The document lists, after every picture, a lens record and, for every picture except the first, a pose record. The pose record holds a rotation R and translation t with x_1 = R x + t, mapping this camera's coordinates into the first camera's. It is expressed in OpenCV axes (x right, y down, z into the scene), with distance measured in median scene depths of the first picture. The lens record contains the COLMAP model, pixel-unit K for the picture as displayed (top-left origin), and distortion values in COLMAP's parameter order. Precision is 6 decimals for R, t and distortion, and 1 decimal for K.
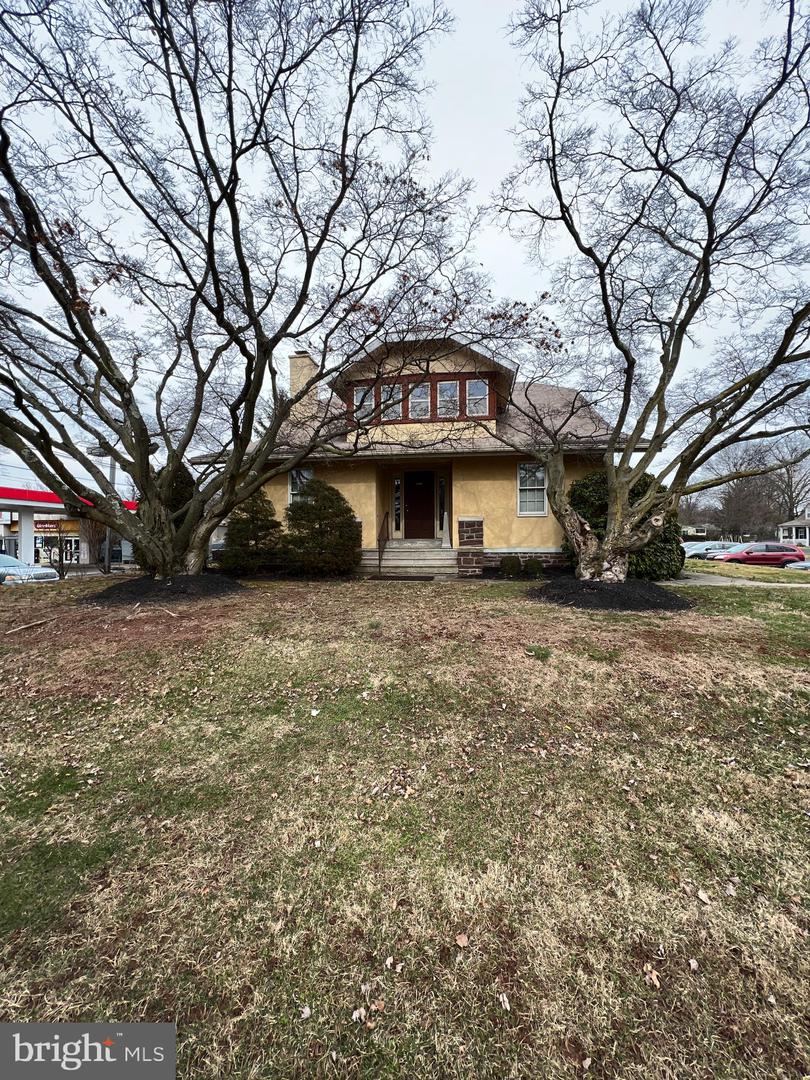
lens RADIAL K [[433.5, 0, 405.0], [0, 433.5, 540.0], [0, 0, 1]] dist [-0.001356, -0.000136]
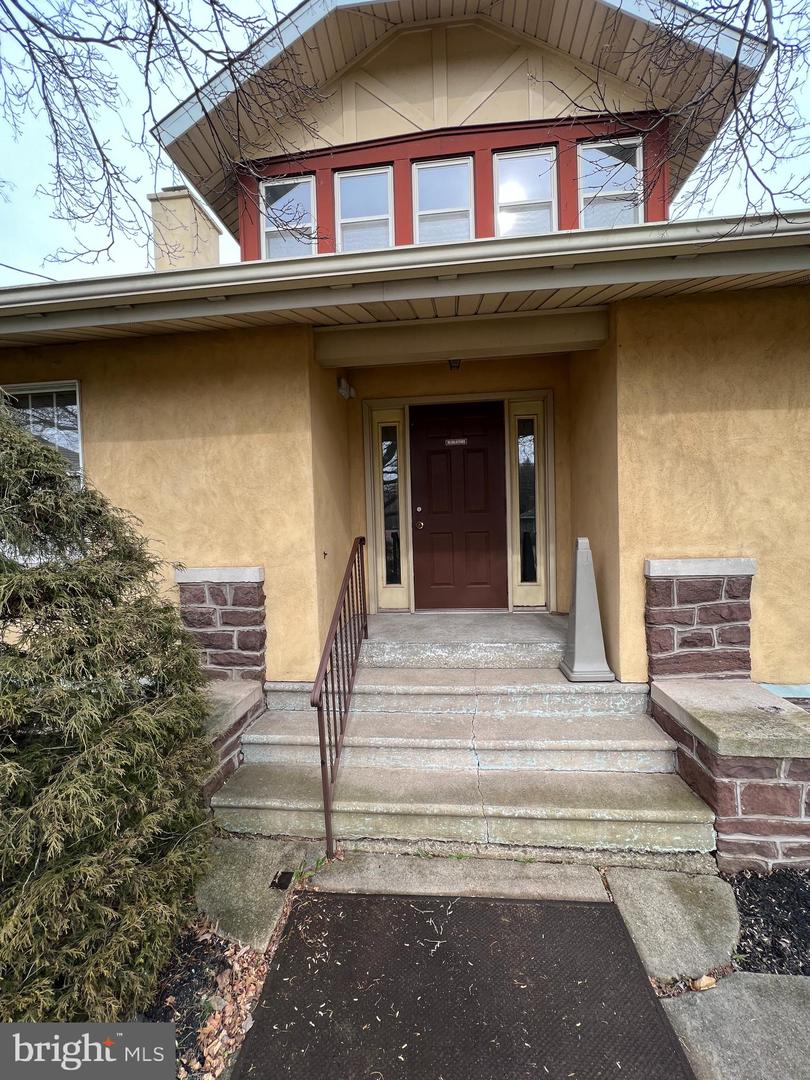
lens RADIAL K [[433.5, 0, 405.0], [0, 433.5, 540.0], [0, 0, 1]] dist [-0.001356, -0.000136]
pose [[0.998219, -0.028286, 0.052517, -0.027340], [0.026025, 0.998725, 0.043254, -0.076902], [-0.053673, -0.041810, 0.997683, 0.737945]]
